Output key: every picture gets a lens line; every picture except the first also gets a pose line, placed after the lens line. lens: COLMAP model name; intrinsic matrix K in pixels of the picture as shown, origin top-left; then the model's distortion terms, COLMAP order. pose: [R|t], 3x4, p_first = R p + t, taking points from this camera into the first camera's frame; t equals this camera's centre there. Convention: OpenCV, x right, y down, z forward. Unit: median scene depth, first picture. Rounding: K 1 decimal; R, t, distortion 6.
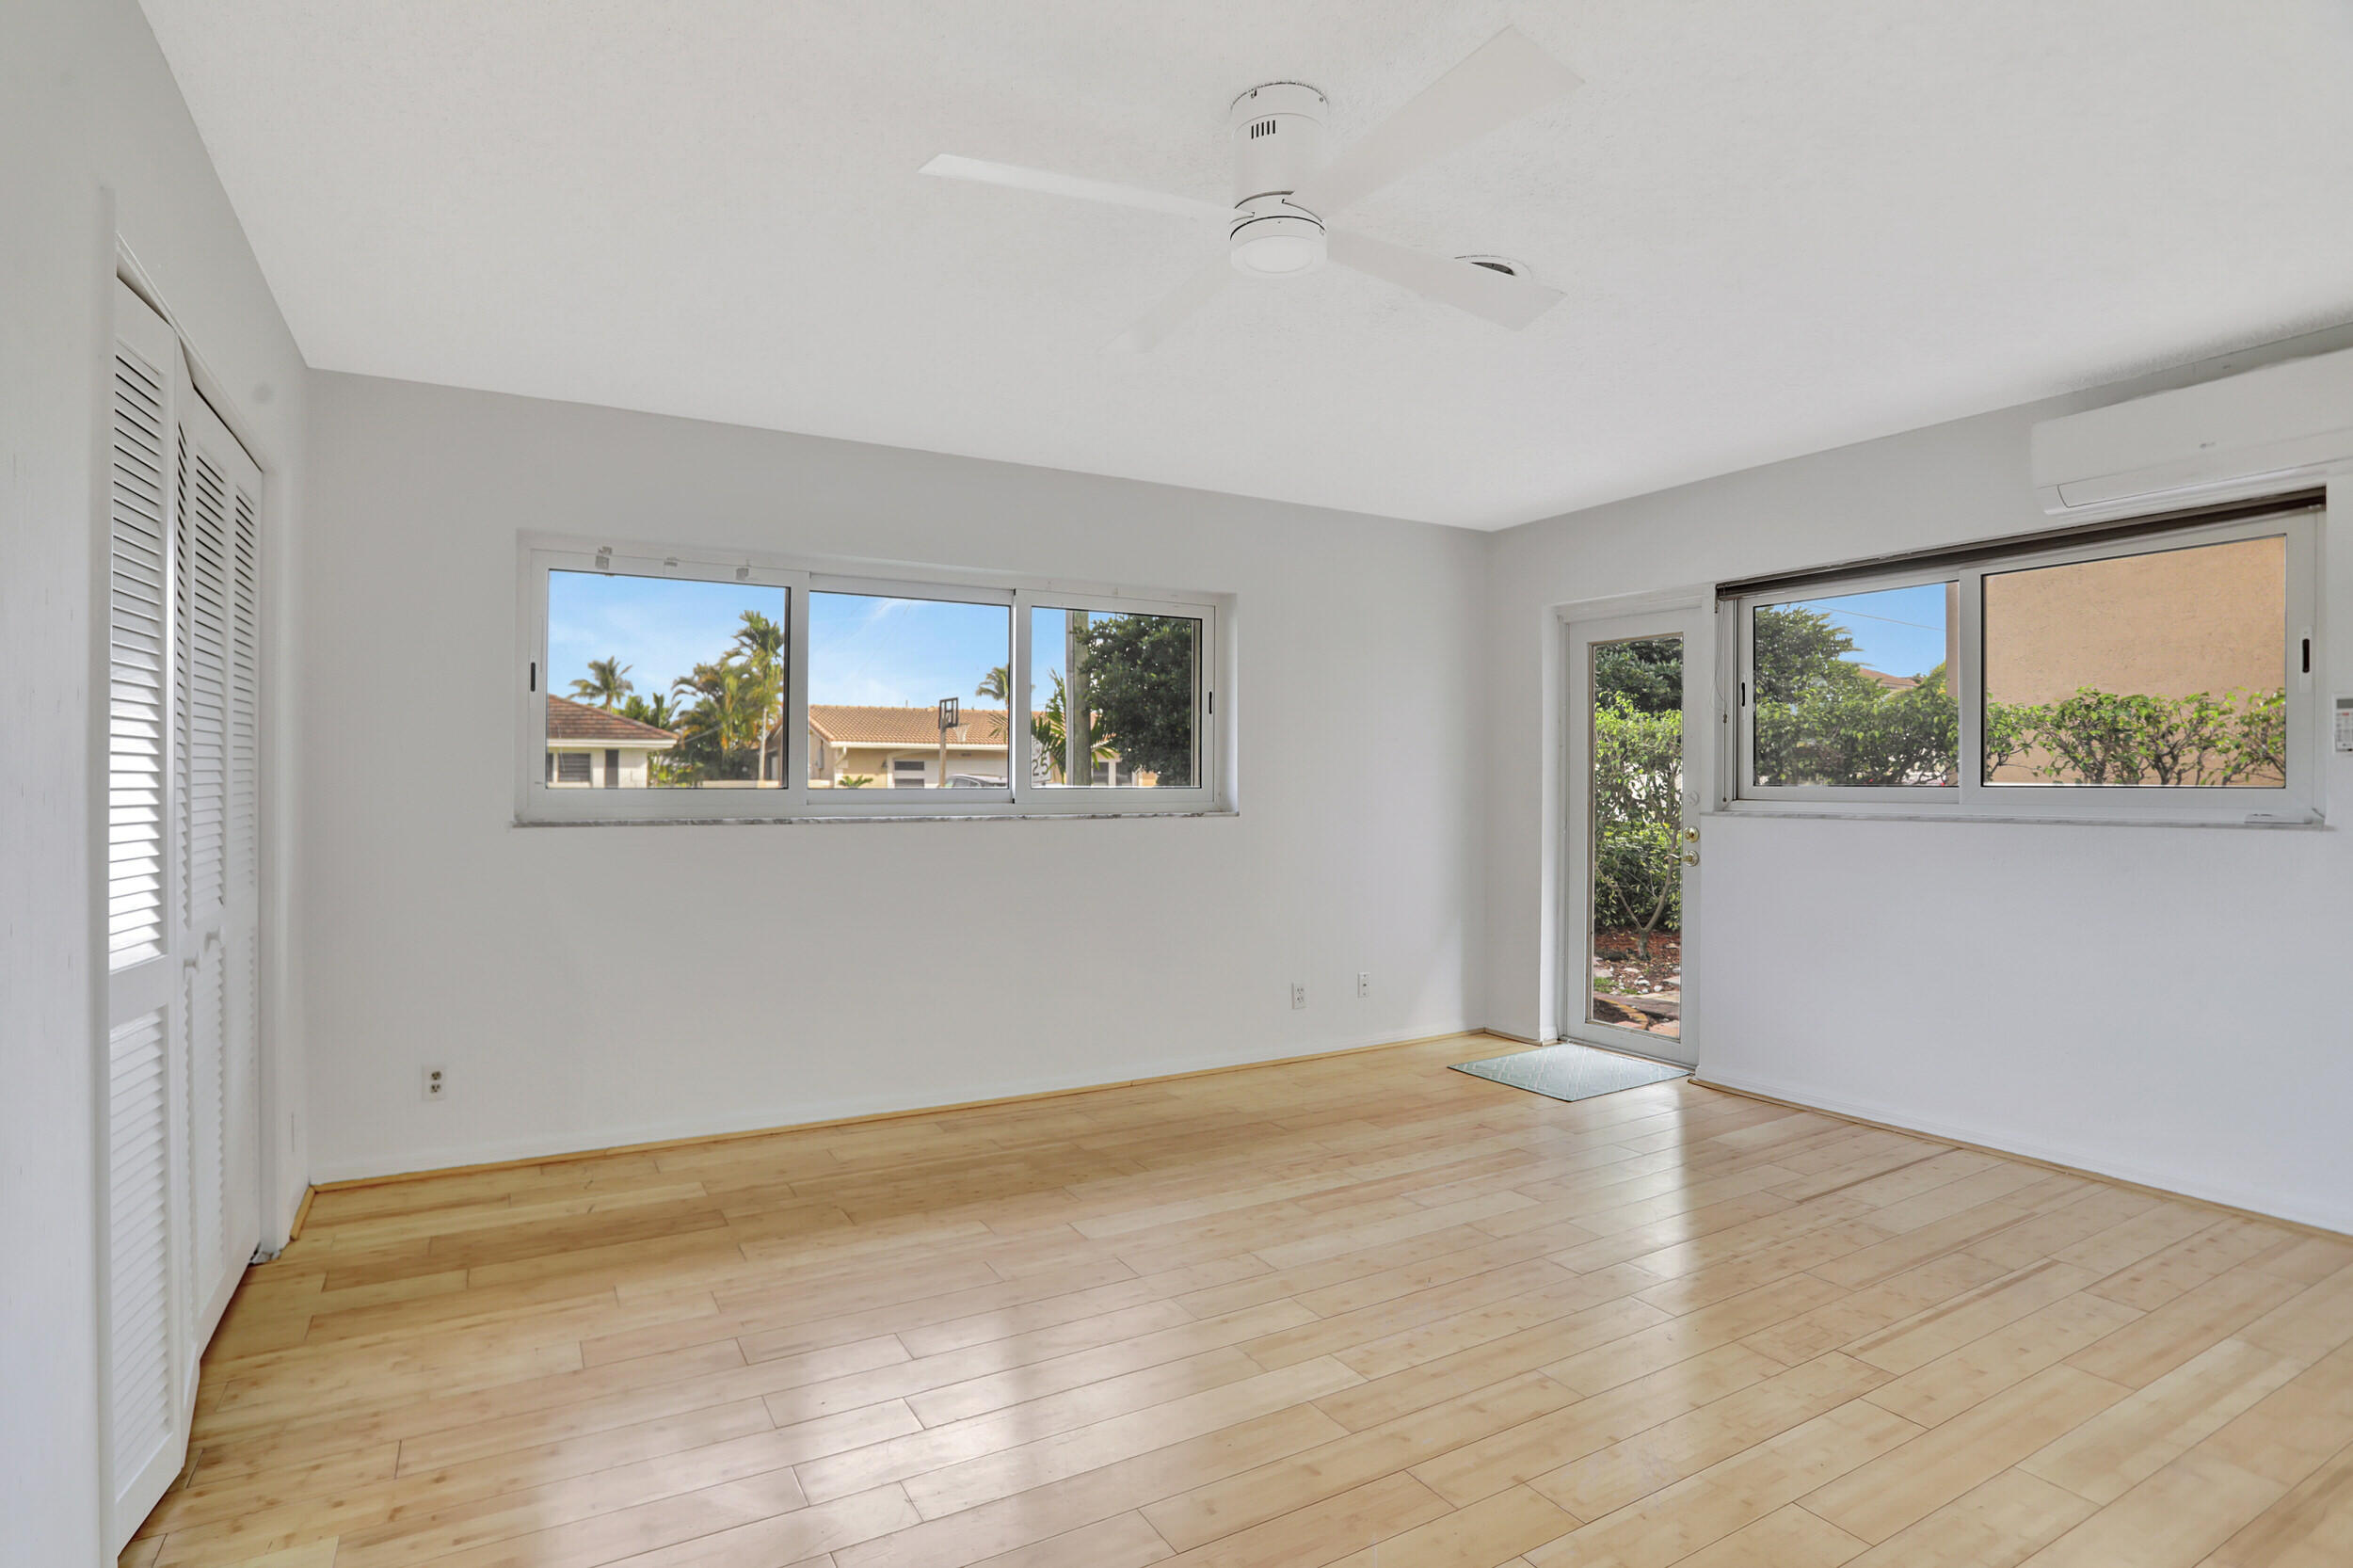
lens RADIAL K [[1140.4, 0, 1124.8], [0, 1140.4, 783.2], [0, 0, 1]] dist [-0.059999, 0.023880]
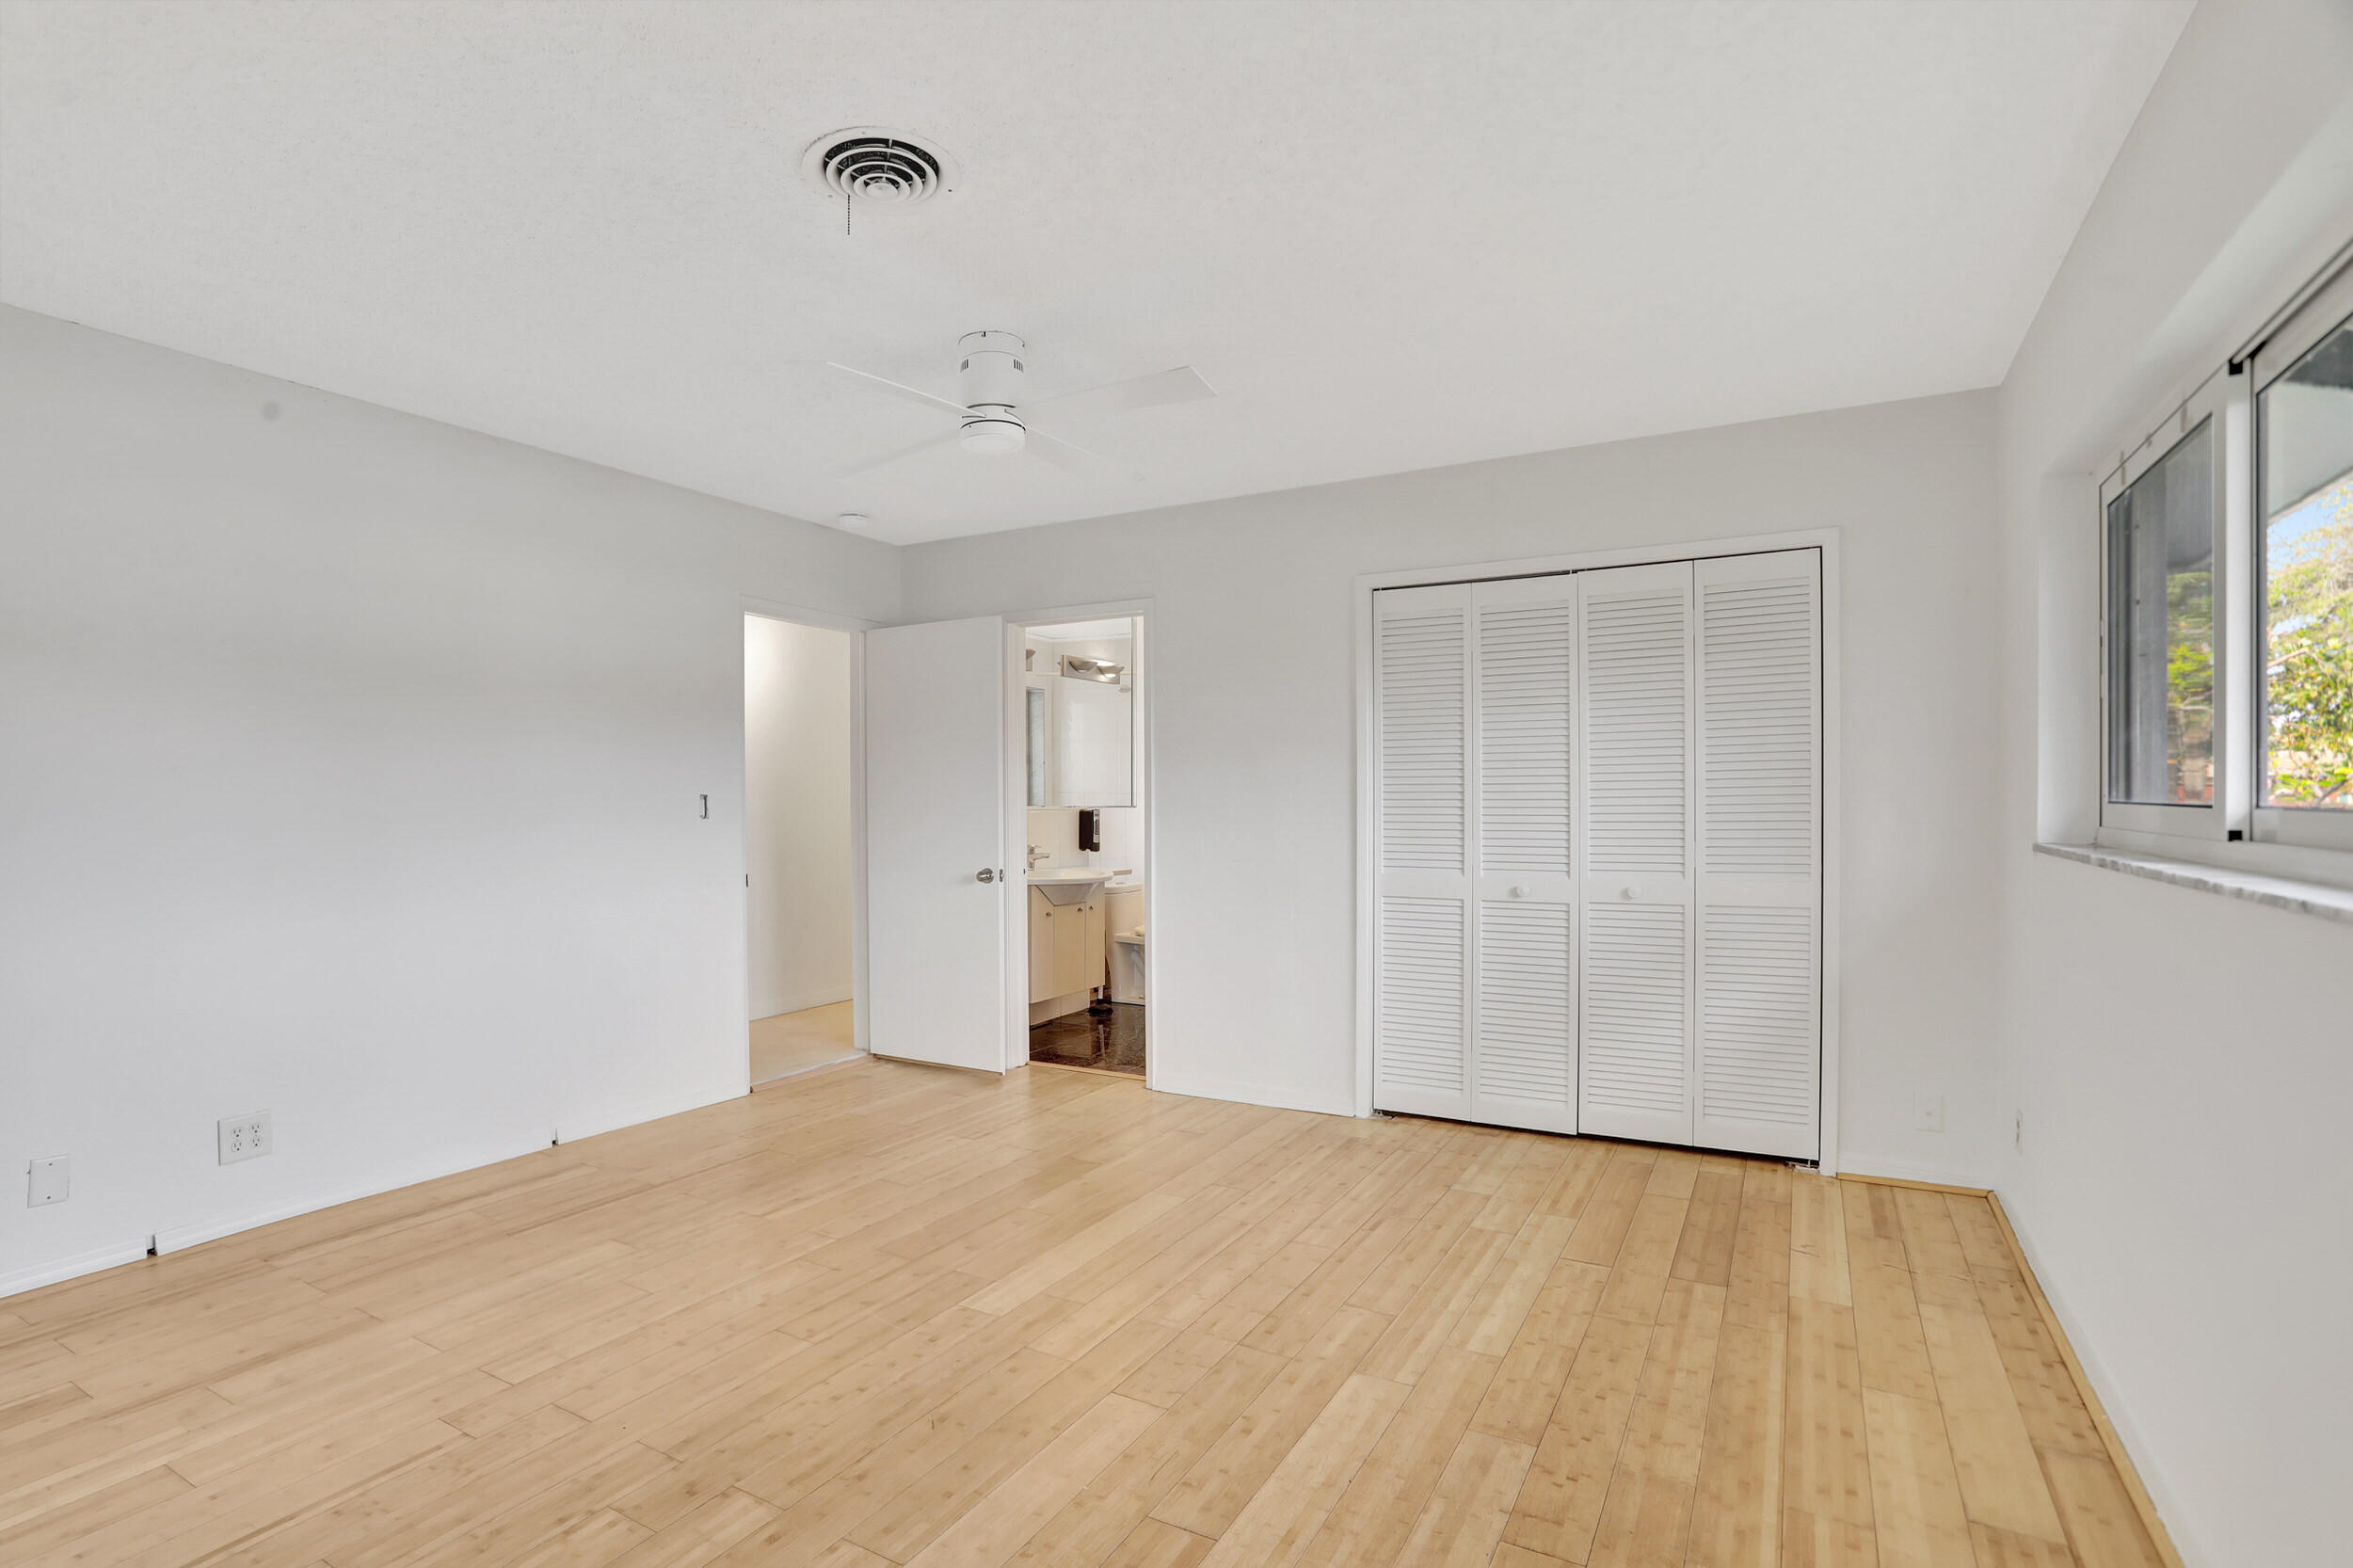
lens RADIAL K [[1140.4, 0, 1124.8], [0, 1140.4, 783.2], [0, 0, 1]] dist [-0.059999, 0.023880]
pose [[-0.857080, -0.003296, -0.515172, 0.564790], [0.003376, 0.999922, -0.012015, -0.000632], [0.515171, -0.012037, -0.857003, 1.757034]]
